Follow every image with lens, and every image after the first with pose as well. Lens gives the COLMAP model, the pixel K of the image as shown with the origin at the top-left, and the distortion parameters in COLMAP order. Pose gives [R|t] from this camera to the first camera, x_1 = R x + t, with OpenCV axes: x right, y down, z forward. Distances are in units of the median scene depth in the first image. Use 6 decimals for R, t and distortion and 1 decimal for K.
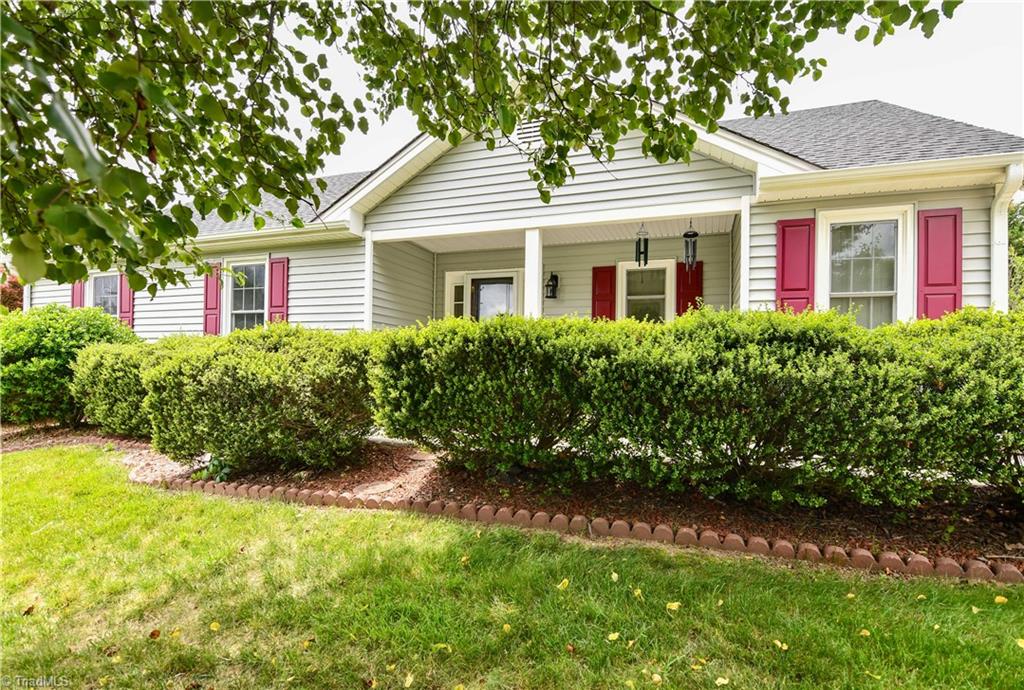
lens RADIAL K [[507.3, 0, 510.8], [0, 507.3, 362.7], [0, 0, 1]] dist [-0.003053, -0.007862]
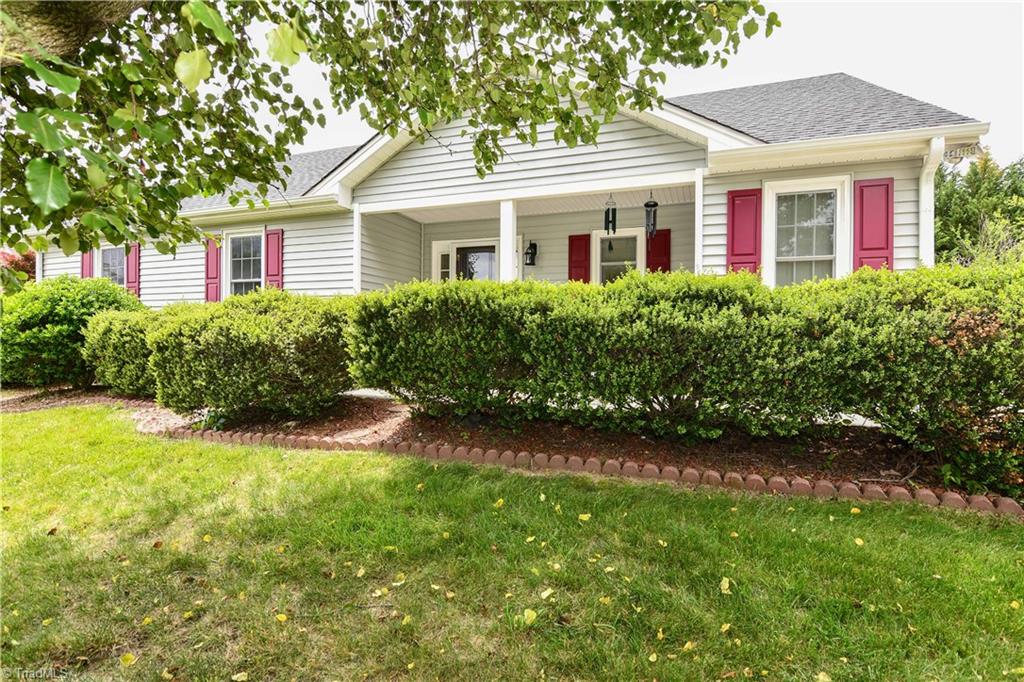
lens RADIAL K [[507.3, 0, 510.8], [0, 507.3, 337.5], [0, 0, 1]] dist [-0.003053, -0.007862]
pose [[0.999920, -0.006765, -0.010697, 0.110506], [0.006878, 0.999921, 0.010506, 0.027105], [0.010625, -0.010579, 0.999888, -0.138336]]
